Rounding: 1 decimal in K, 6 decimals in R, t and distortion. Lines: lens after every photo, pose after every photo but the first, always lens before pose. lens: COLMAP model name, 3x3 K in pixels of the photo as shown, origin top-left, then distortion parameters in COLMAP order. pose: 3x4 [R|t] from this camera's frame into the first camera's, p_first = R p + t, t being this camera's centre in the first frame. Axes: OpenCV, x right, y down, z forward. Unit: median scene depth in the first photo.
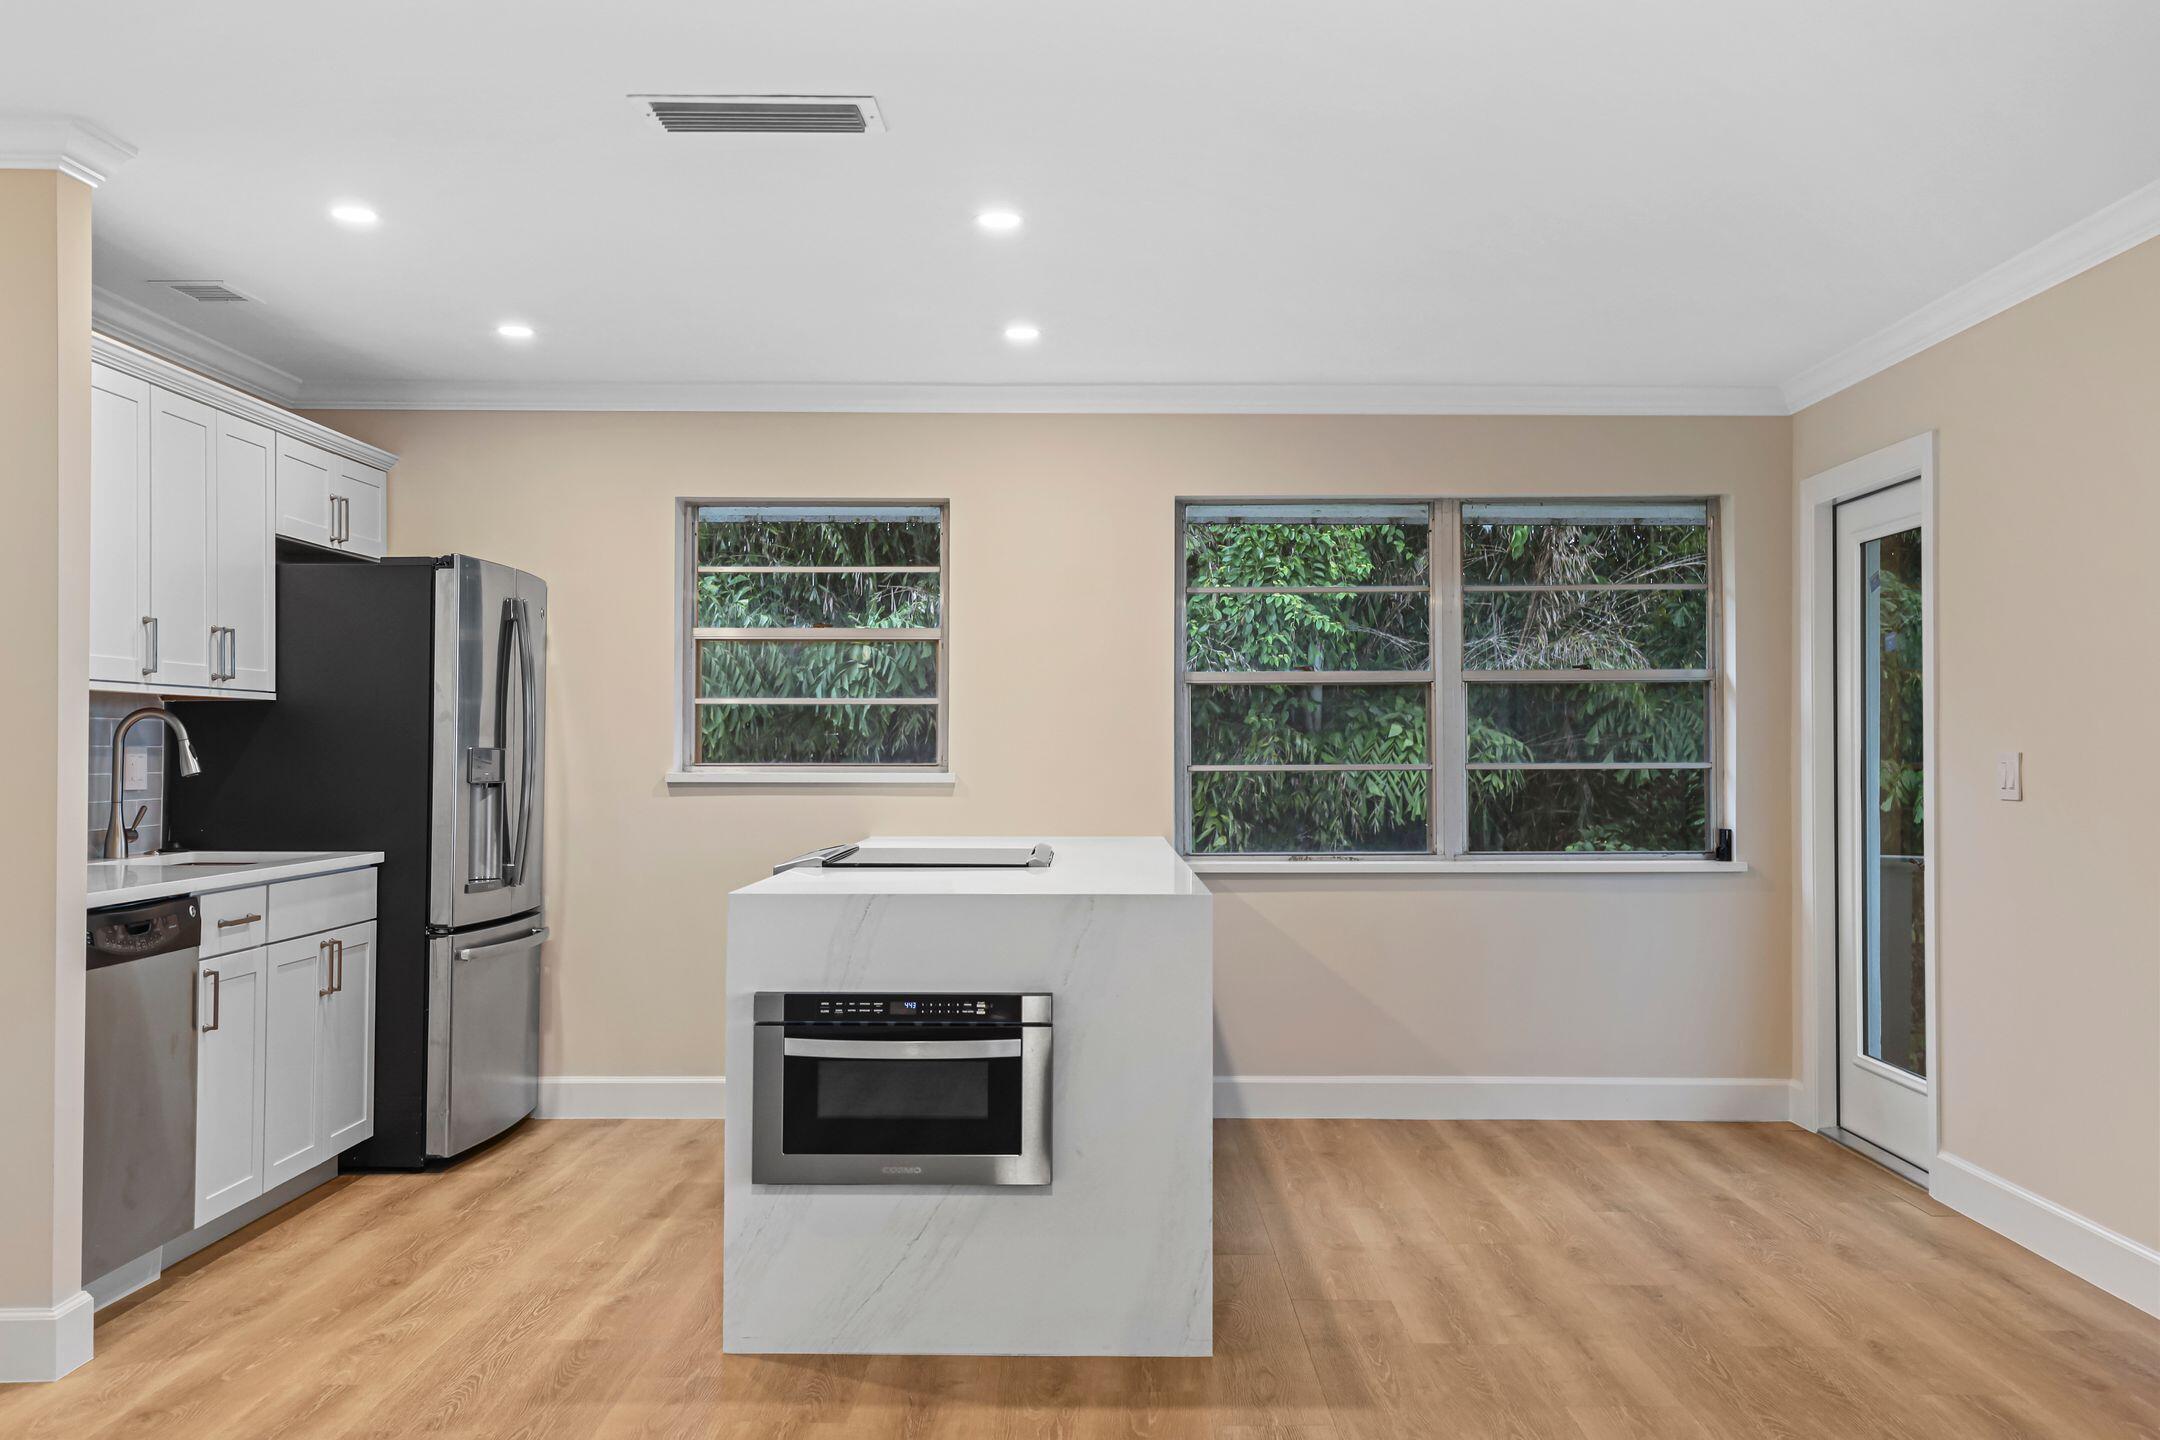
lens RADIAL K [[2060.9, 0, 1085.5], [0, 2060.9, 726.5], [0, 0, 1]] dist [0.043871, 0.000000]
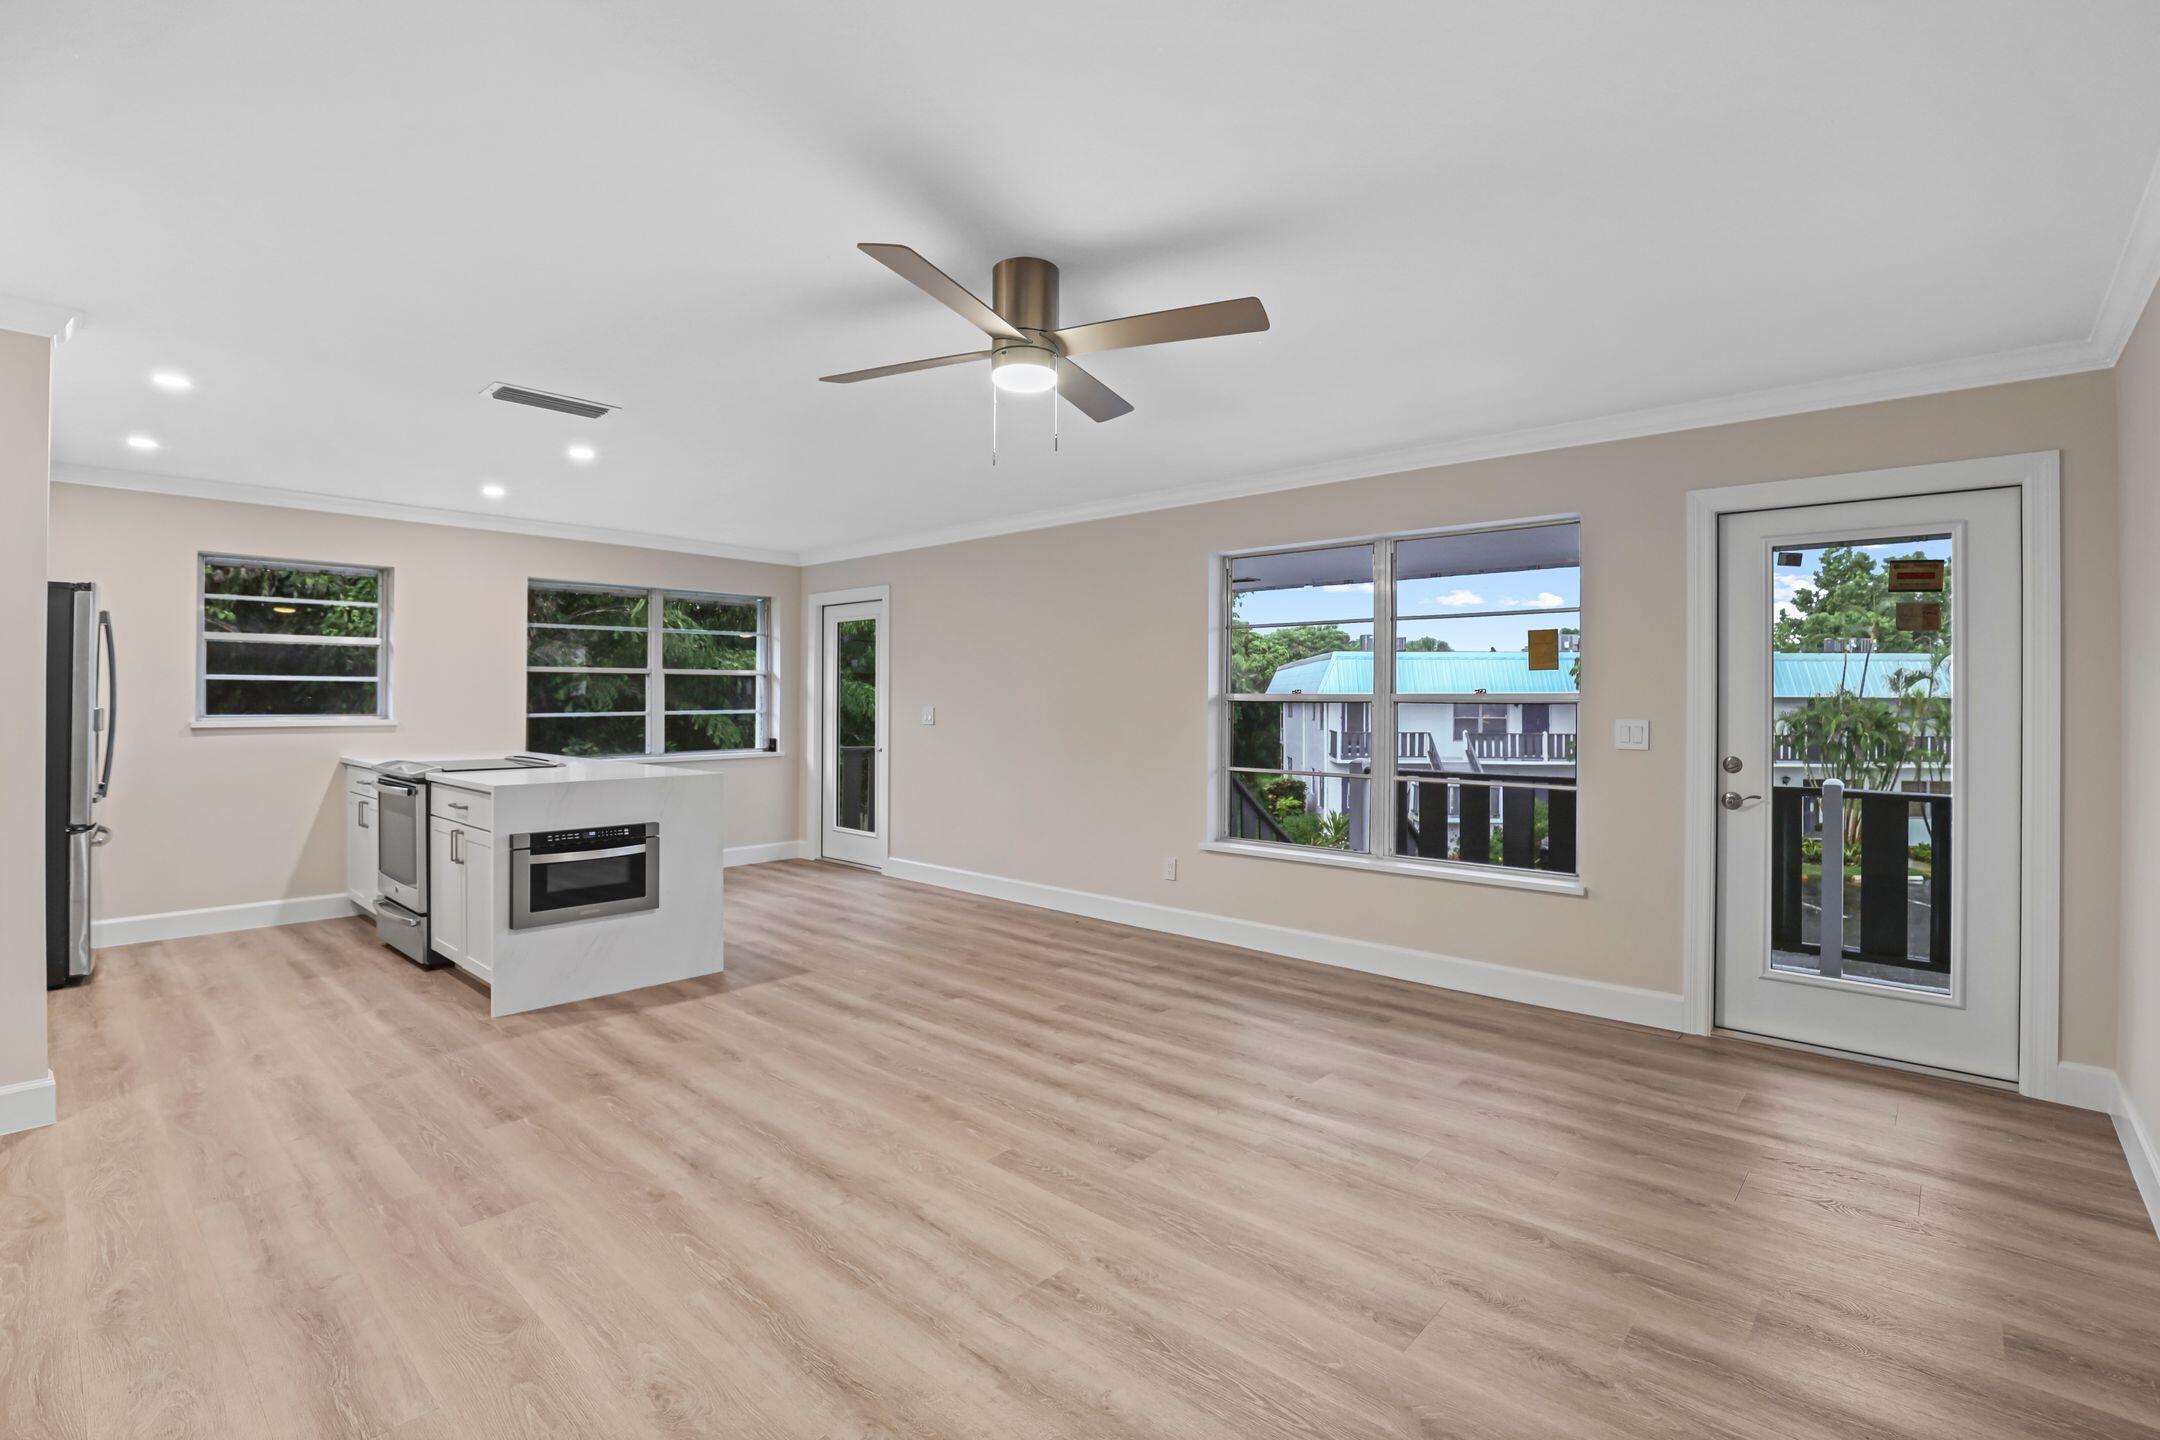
lens RADIAL K [[991.5, 0, 1087.1], [0, 991.5, 706.6], [0, 0, 1]] dist [-0.019514, 0.000312]
pose [[0.671040, -0.005000, 0.741405, -0.297825], [-0.010779, 0.999806, 0.016498, -0.009560], [-0.741343, -0.019062, 0.670855, -0.026229]]
